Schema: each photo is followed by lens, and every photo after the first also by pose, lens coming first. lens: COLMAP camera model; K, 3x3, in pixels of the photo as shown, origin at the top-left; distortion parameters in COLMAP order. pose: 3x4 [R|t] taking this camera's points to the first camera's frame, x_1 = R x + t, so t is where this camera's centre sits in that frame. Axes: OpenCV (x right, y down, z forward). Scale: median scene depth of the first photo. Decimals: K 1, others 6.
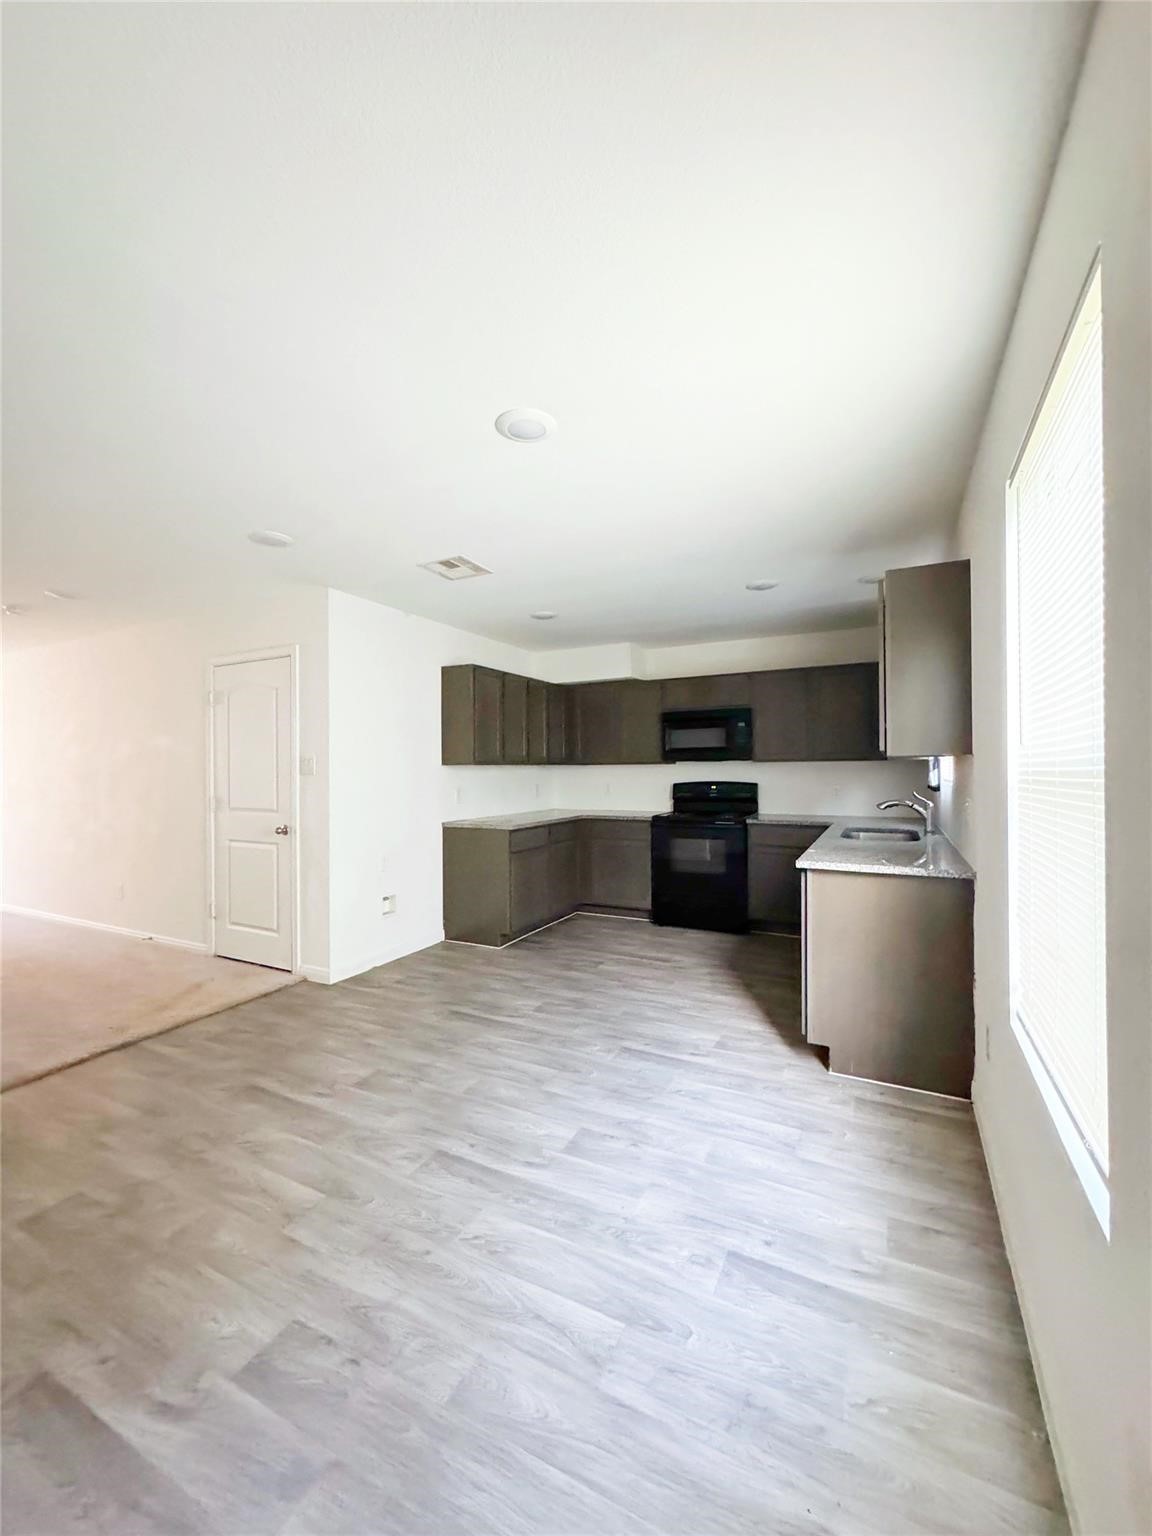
lens RADIAL K [[610.5, 0, 577.6], [0, 610.5, 770.5], [0, 0, 1]] dist [-0.009777, 0.001537]
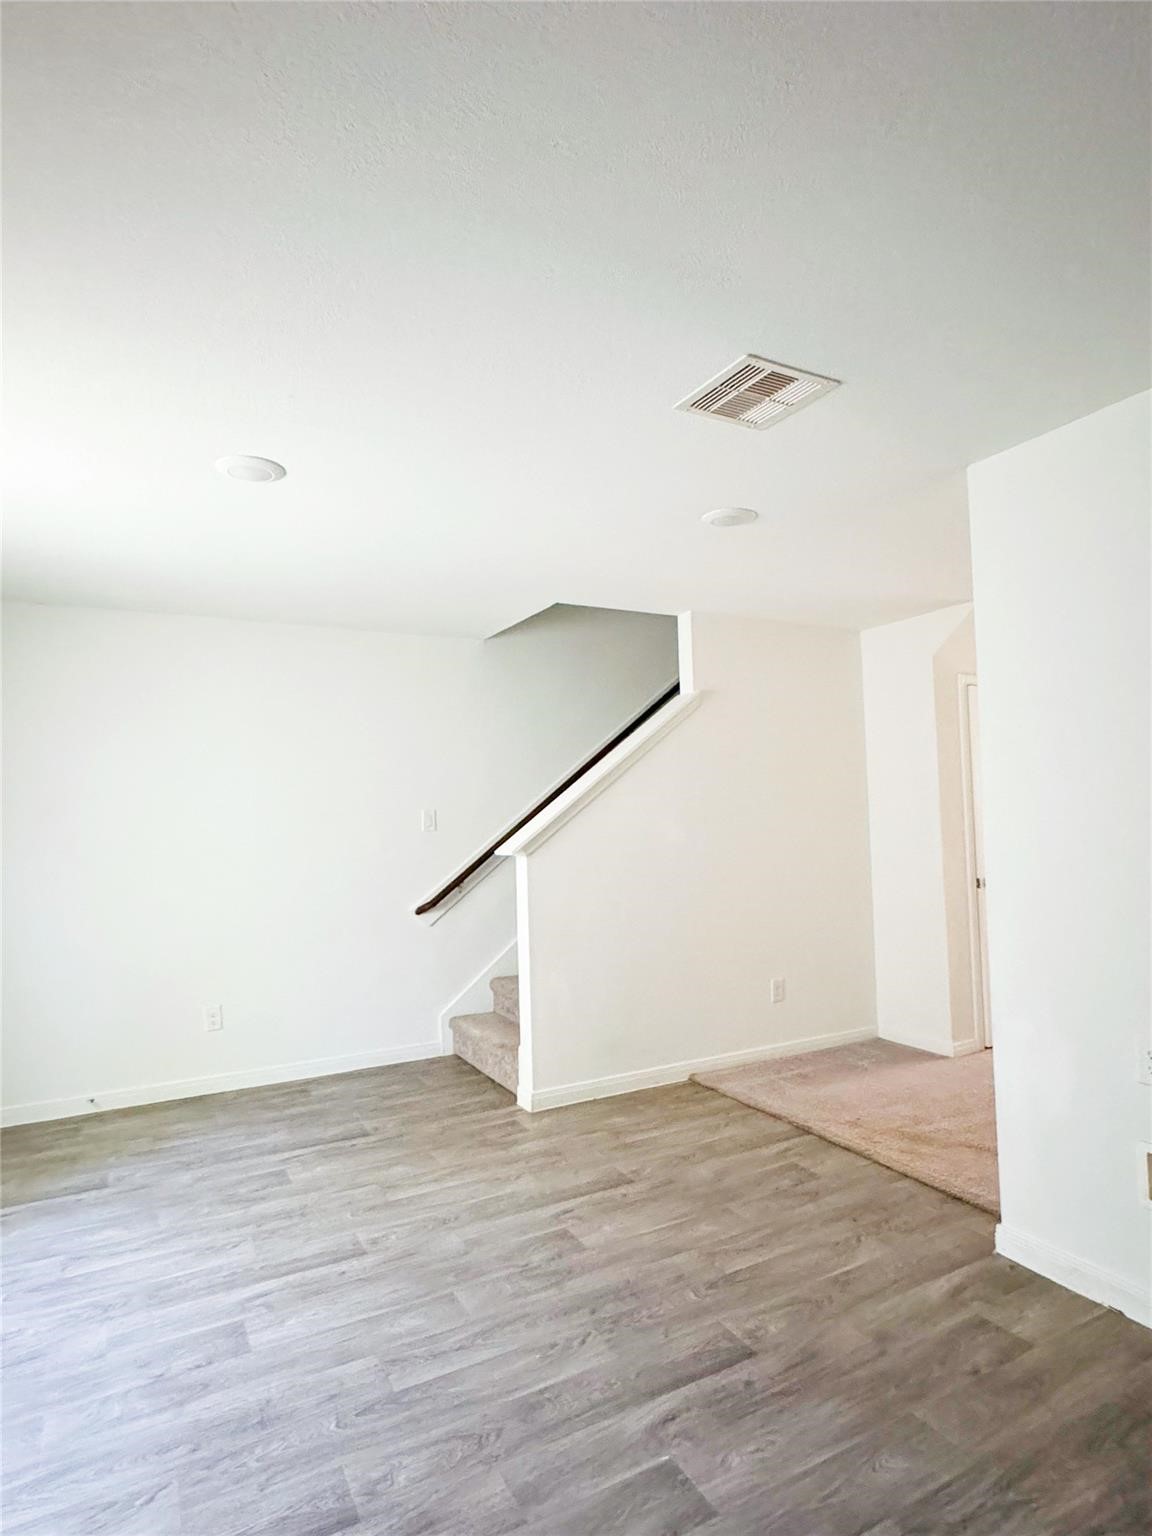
lens RADIAL K [[831.7, 0, 571.7], [0, 831.7, 761.1], [0, 0, 1]] dist [-0.002275, -0.003068]
pose [[-0.570762, -0.033158, -0.820446, 0.616459], [0.025246, 0.998003, -0.057897, -0.029644], [0.820727, -0.053758, -0.568785, 1.928116]]
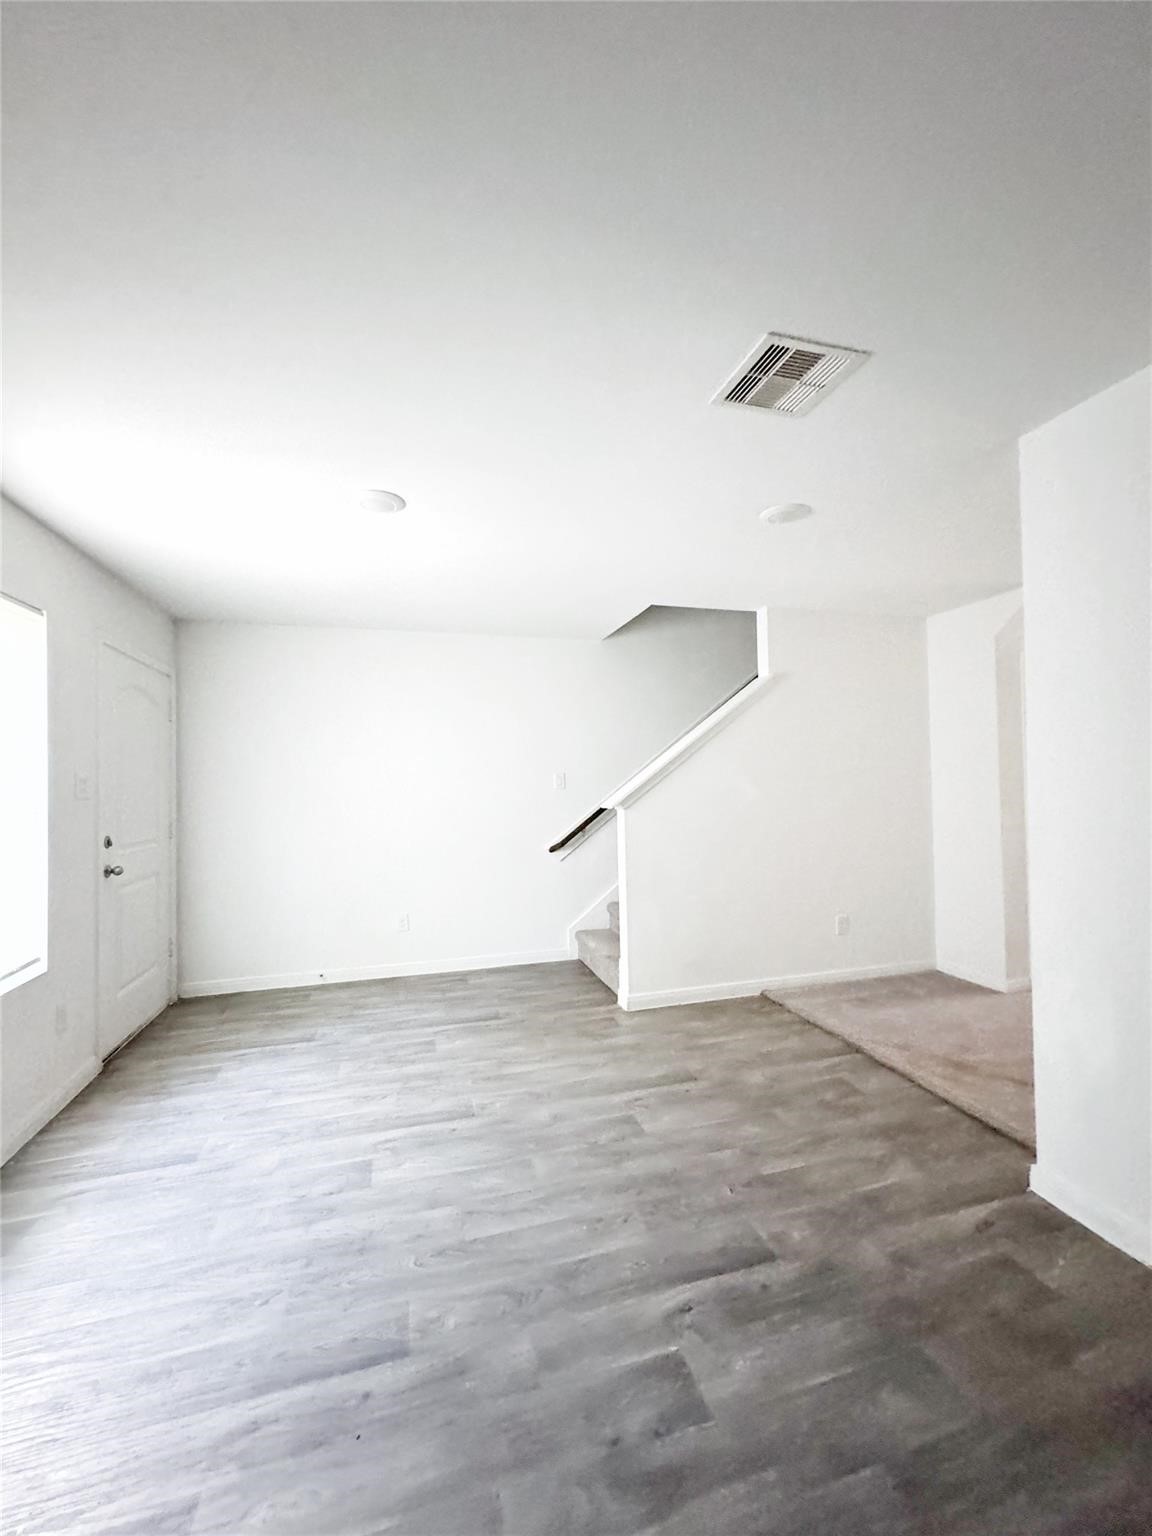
lens RADIAL K [[610.5, 0, 572.2], [0, 610.5, 765.2], [0, 0, 1]] dist [-0.009777, 0.001537]
pose [[-0.734618, 0.002470, -0.678477, 0.408644], [0.020806, 0.999605, -0.018888, -0.022261], [0.678162, -0.027992, -0.734379, 1.934571]]
